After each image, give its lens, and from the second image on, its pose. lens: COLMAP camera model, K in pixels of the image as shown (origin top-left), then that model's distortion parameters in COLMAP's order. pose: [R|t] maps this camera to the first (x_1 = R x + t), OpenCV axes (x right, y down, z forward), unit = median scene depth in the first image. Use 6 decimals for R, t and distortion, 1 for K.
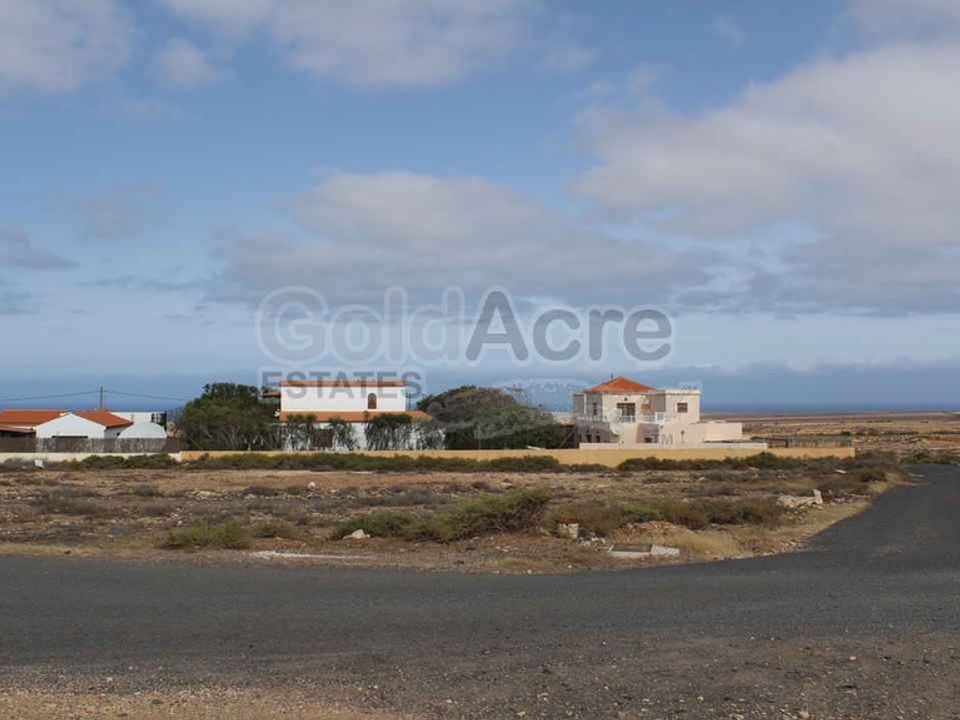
lens RADIAL K [[1182.8, 0, 476.2], [0, 1182.8, 360.1], [0, 0, 1]] dist [-0.091168, 0.000000]
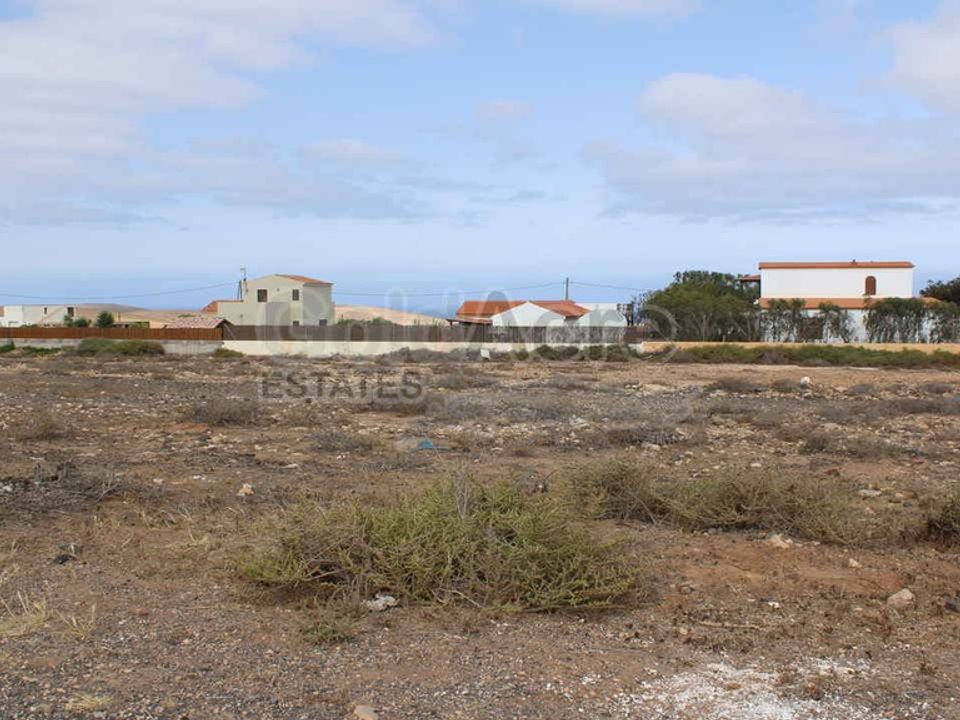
lens RADIAL K [[1182.8, 0, 476.8], [0, 1182.8, 363.1], [0, 0, 1]] dist [-0.091168, 0.000000]
pose [[0.921418, 0.016986, -0.388202, -0.027234], [0.016691, 0.996392, 0.083214, 0.018975], [0.388215, -0.083155, 0.917809, 0.155610]]
